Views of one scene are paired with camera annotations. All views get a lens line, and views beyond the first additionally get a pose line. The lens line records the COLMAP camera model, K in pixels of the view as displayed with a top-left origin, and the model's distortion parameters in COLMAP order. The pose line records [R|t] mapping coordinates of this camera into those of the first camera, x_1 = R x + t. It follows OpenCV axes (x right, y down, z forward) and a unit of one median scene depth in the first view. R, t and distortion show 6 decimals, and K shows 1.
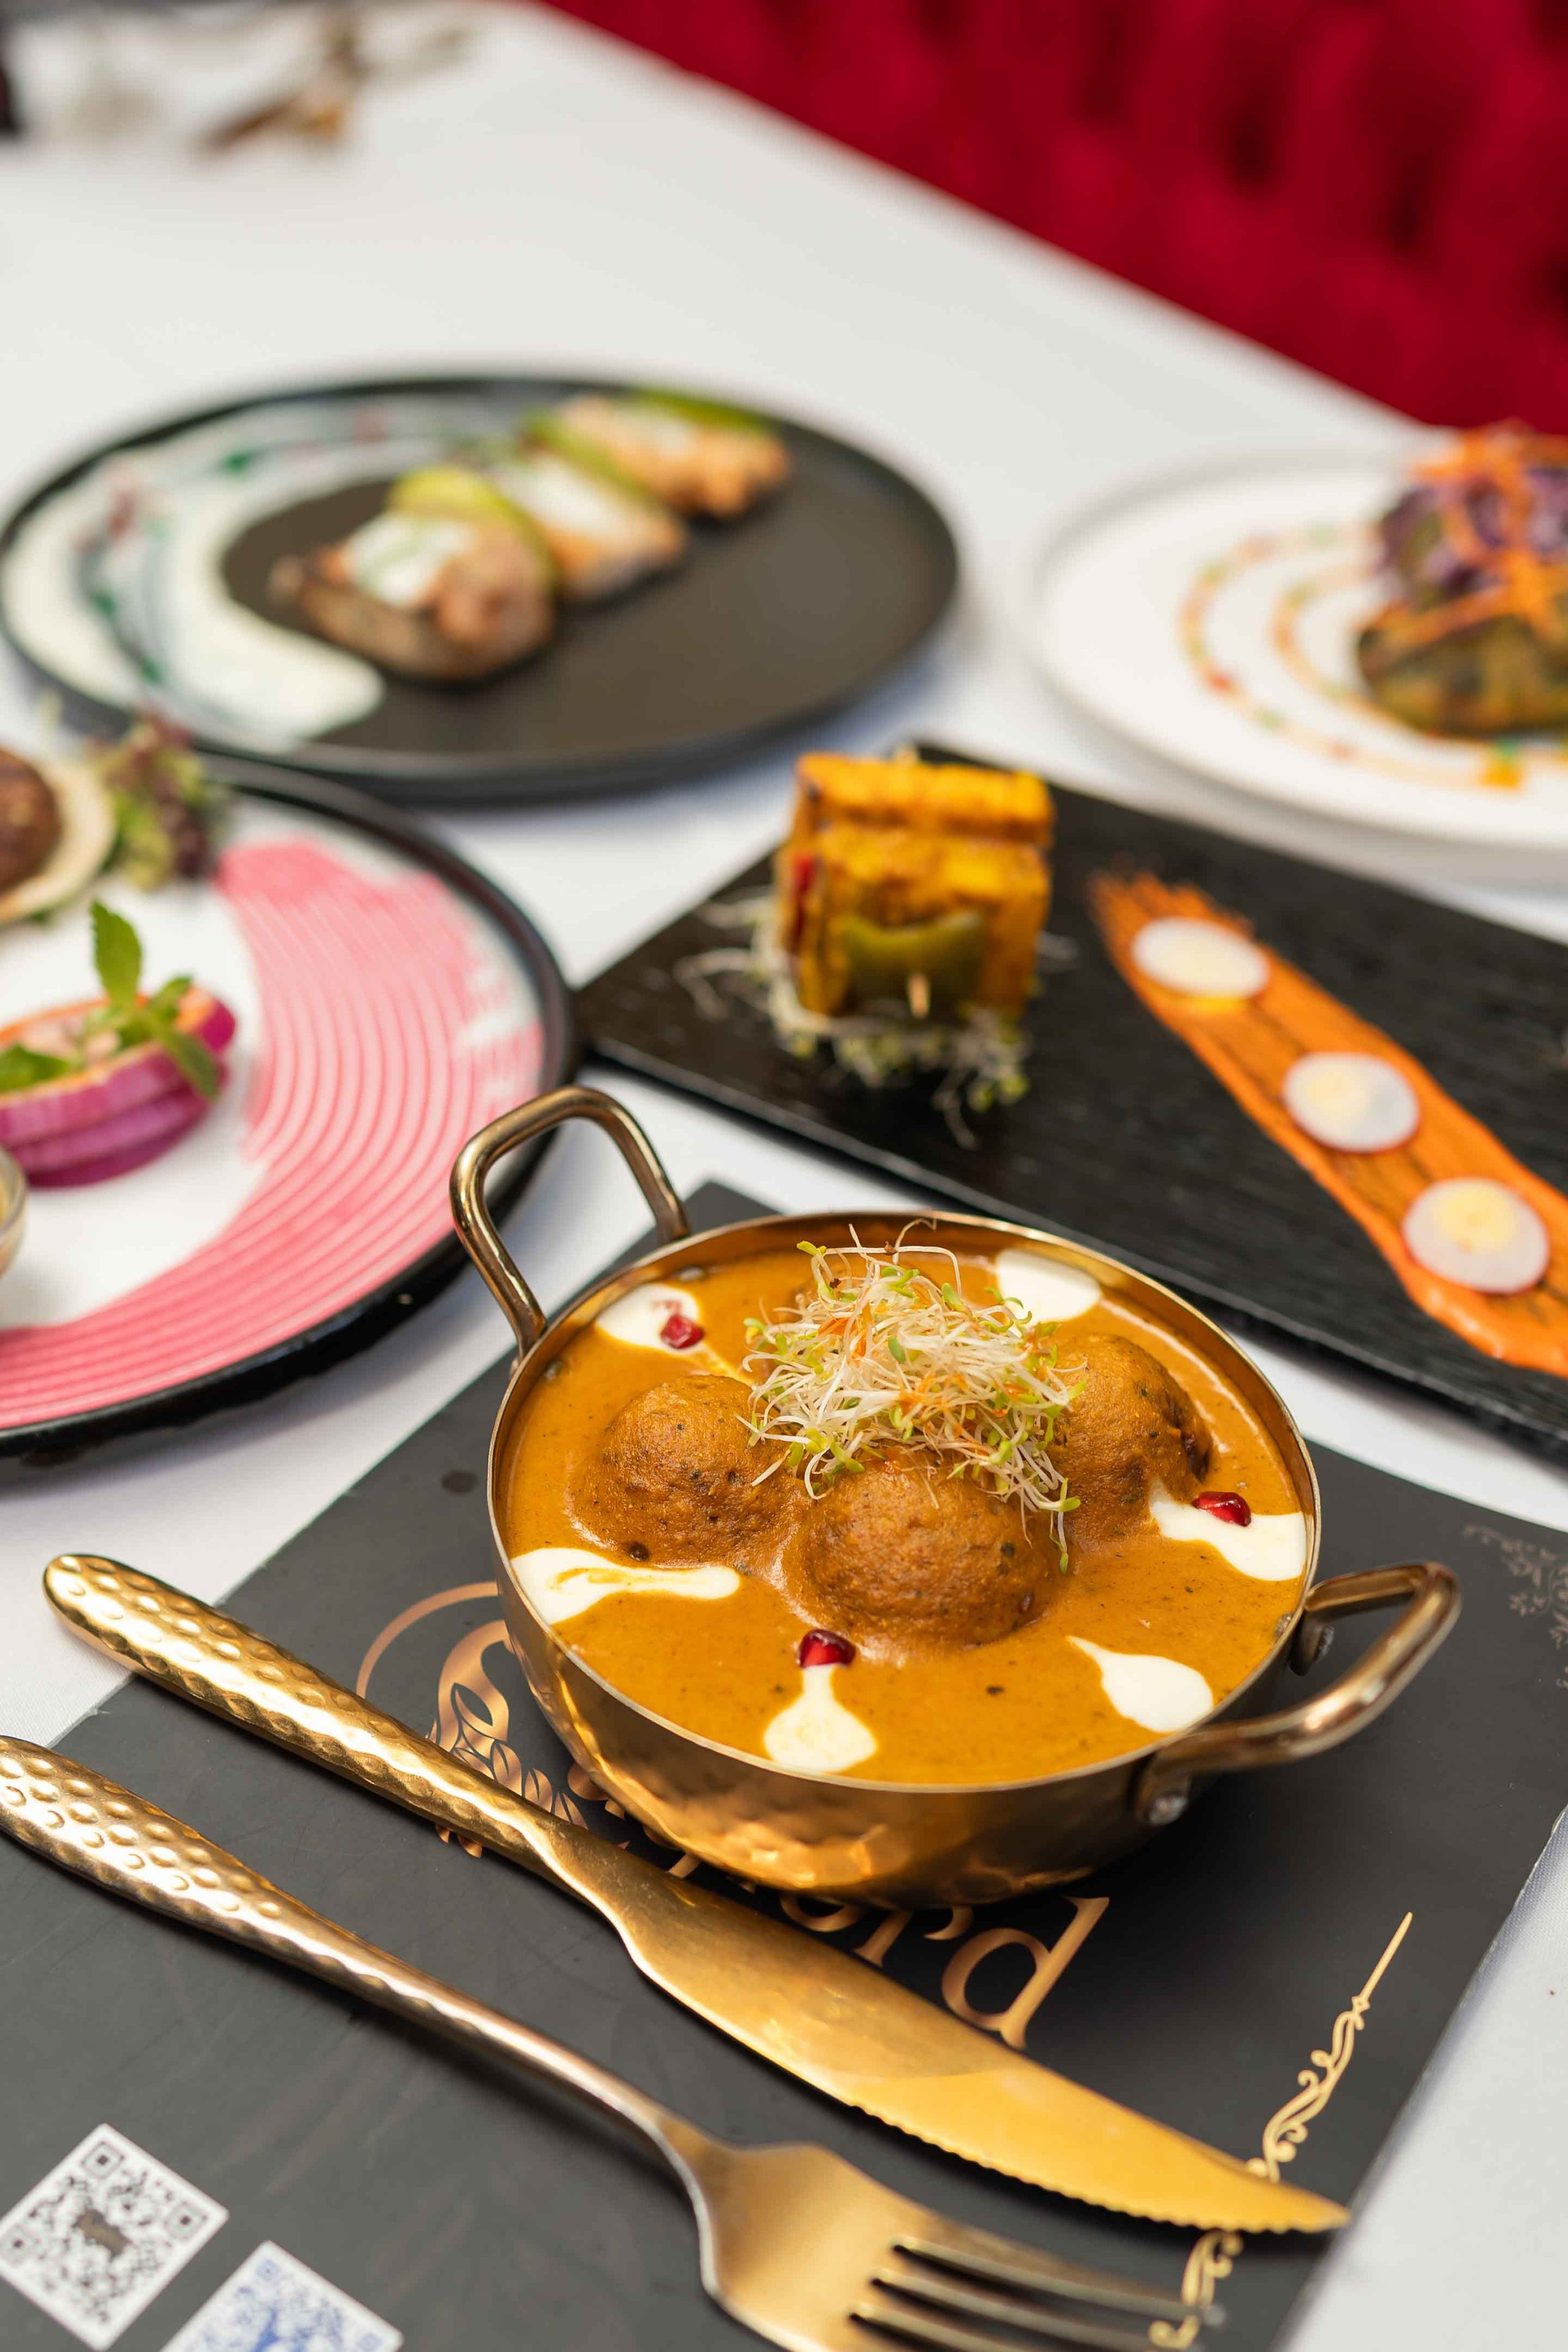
lens RADIAL K [[2504.4, 0, 784.0], [0, 2504.4, 1176.0], [0, 0, 1]] dist [0.000800, 0.003343]
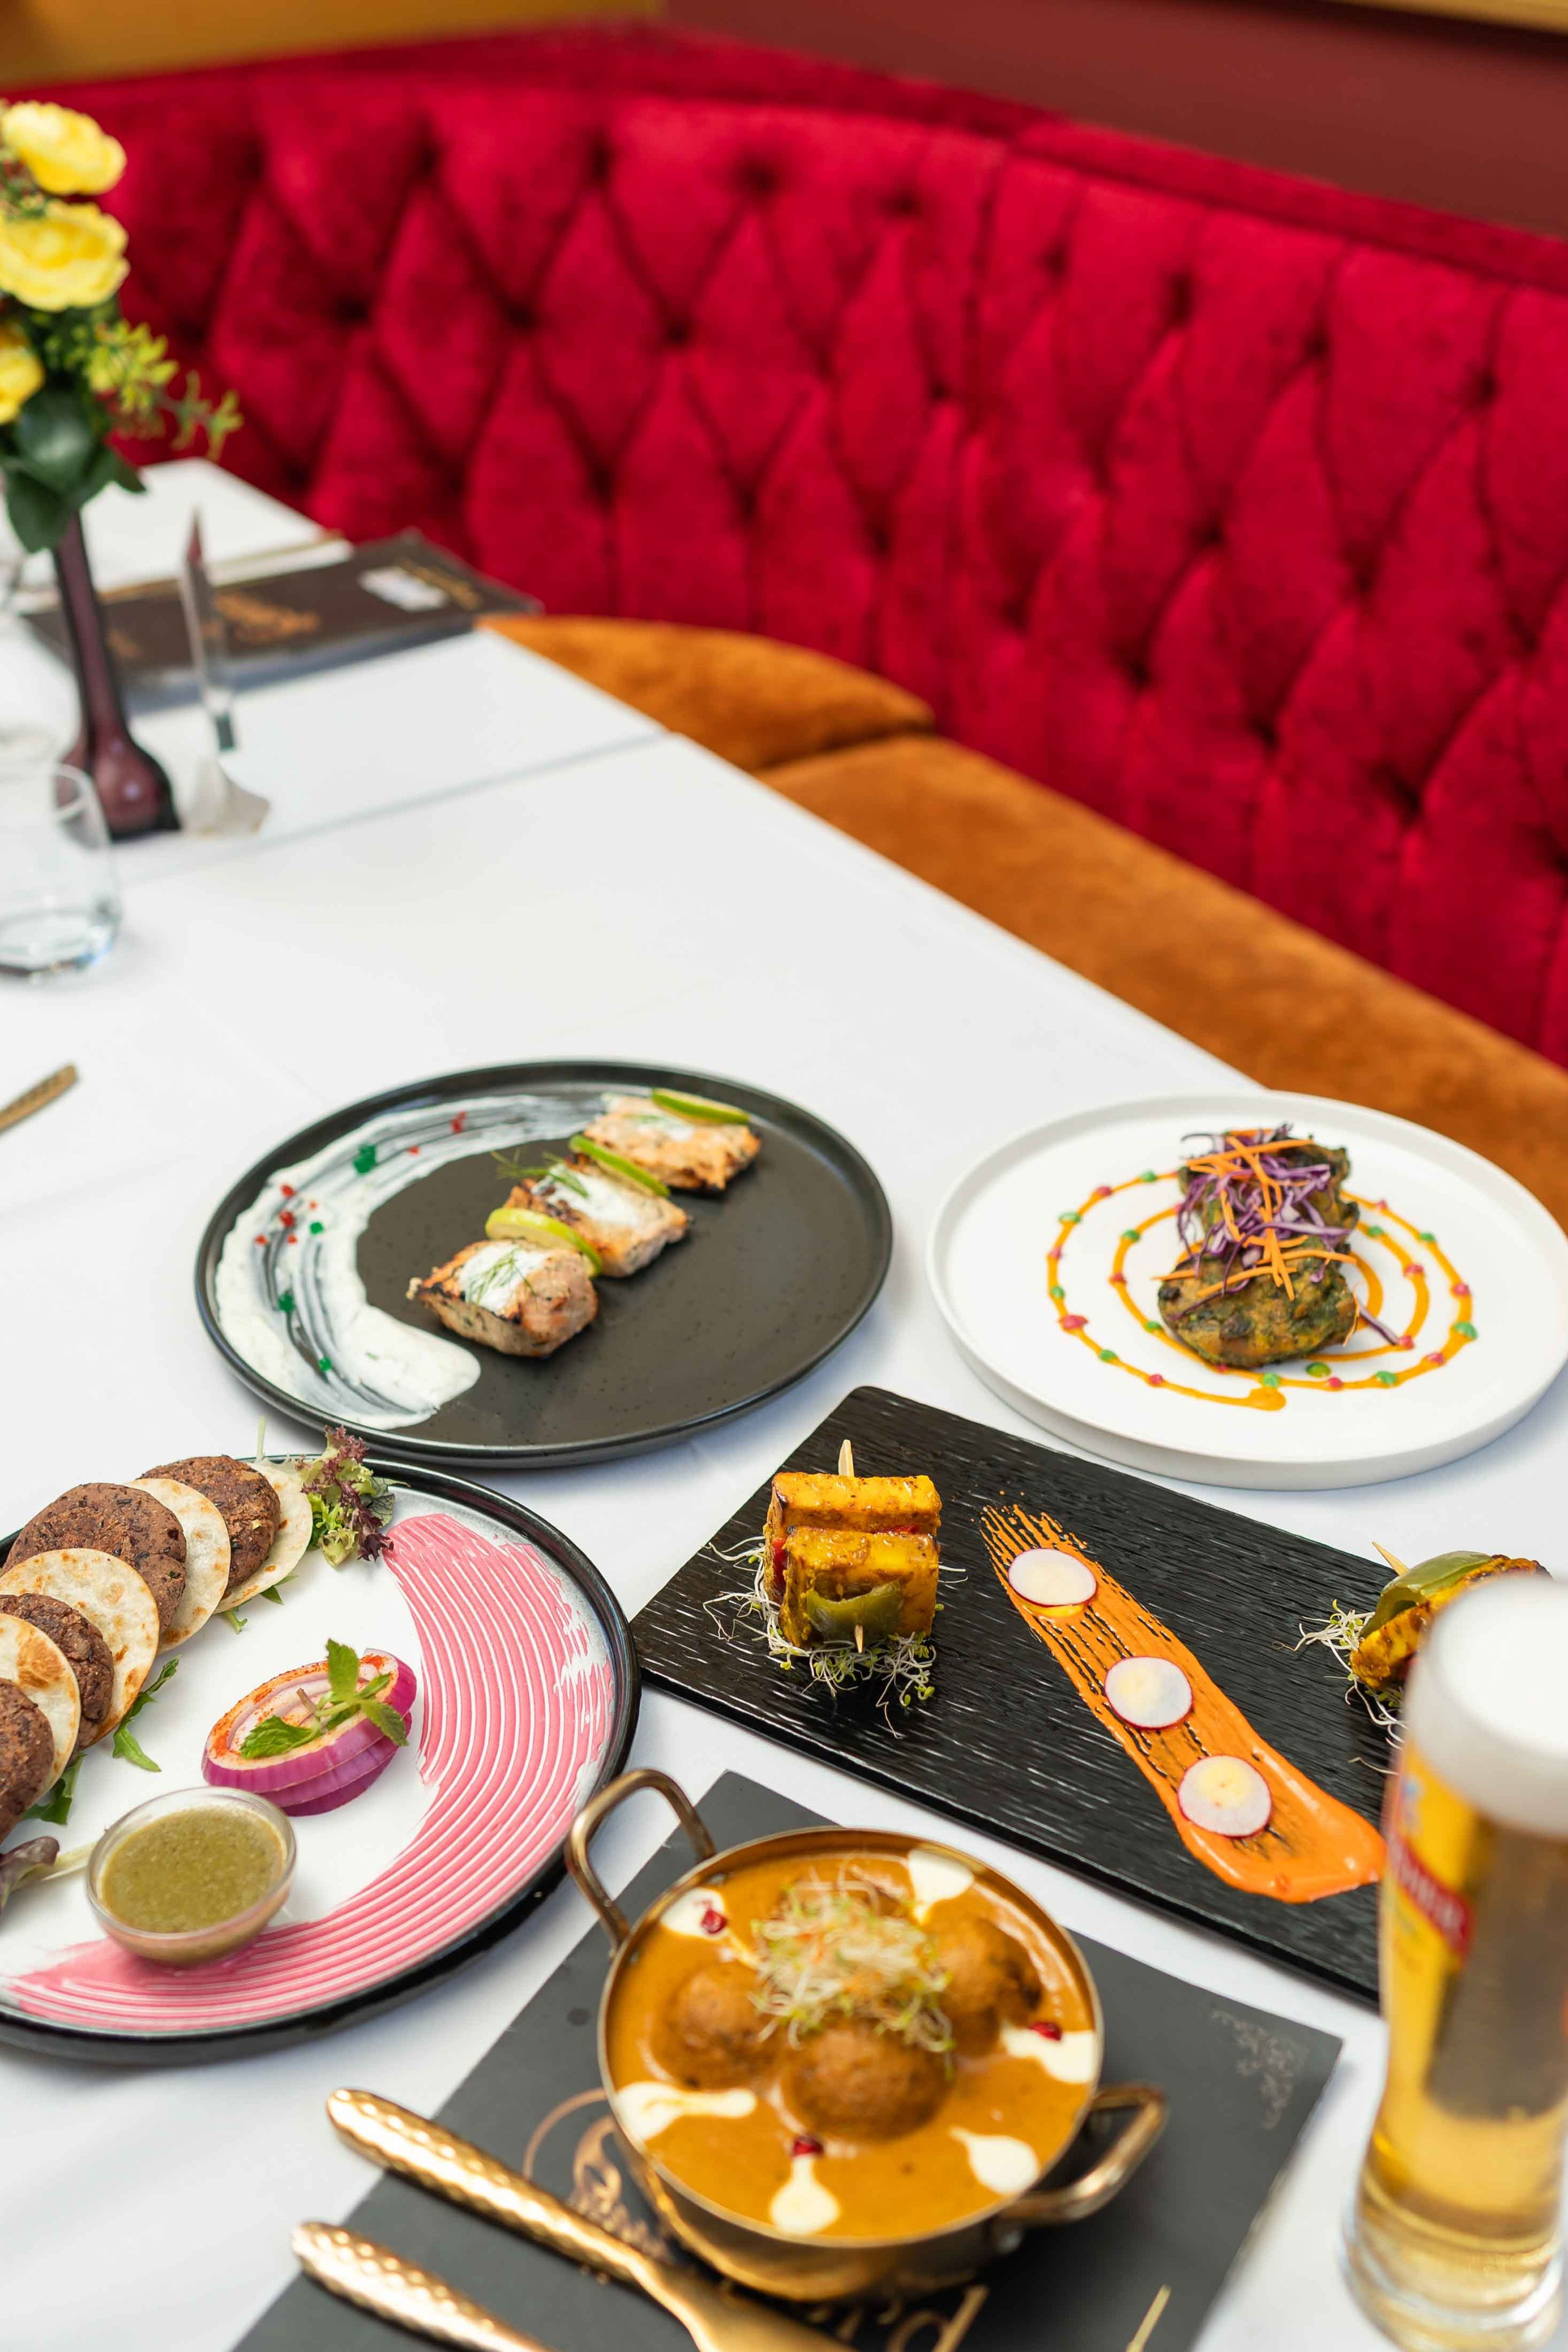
lens RADIAL K [[2369.8, 0, 813.1], [0, 2369.8, 1173.6], [0, 0, 1]] dist [0.011621, 0.012358]
pose [[0.998605, -0.052623, 0.004271, 0.042097], [0.052796, 0.995092, -0.083692, -0.286339], [0.000154, 0.083800, 0.996483, -0.564439]]
